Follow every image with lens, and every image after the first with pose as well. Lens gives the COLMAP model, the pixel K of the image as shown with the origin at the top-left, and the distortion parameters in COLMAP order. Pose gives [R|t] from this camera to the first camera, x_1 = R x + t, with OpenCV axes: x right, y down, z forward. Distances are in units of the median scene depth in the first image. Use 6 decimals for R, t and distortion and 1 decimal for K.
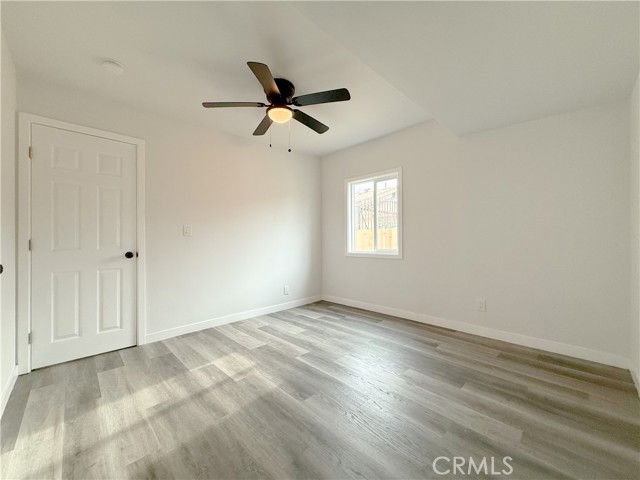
lens RADIAL K [[255.3, 0, 324.6], [0, 255.3, 240.1], [0, 0, 1]] dist [0.001998, -0.000120]
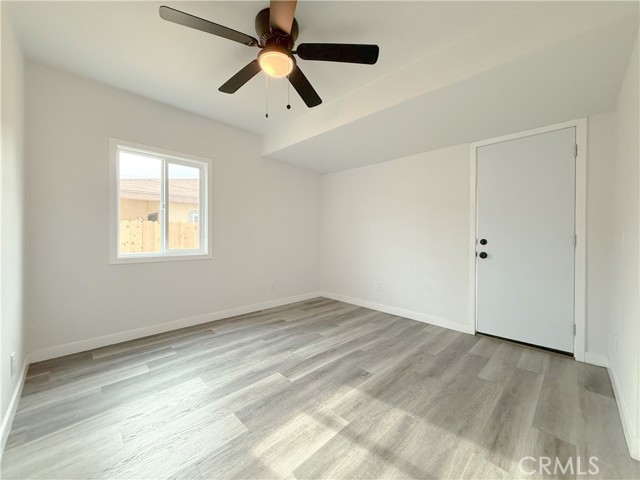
lens RADIAL K [[255.3, 0, 312.2], [0, 255.3, 241.2], [0, 0, 1]] dist [0.001998, -0.000120]
pose [[0.016922, -0.009096, 0.999815, -0.916150], [-0.004085, 0.999950, 0.009166, 0.000584], [-0.999848, -0.004240, 0.016884, 0.906346]]
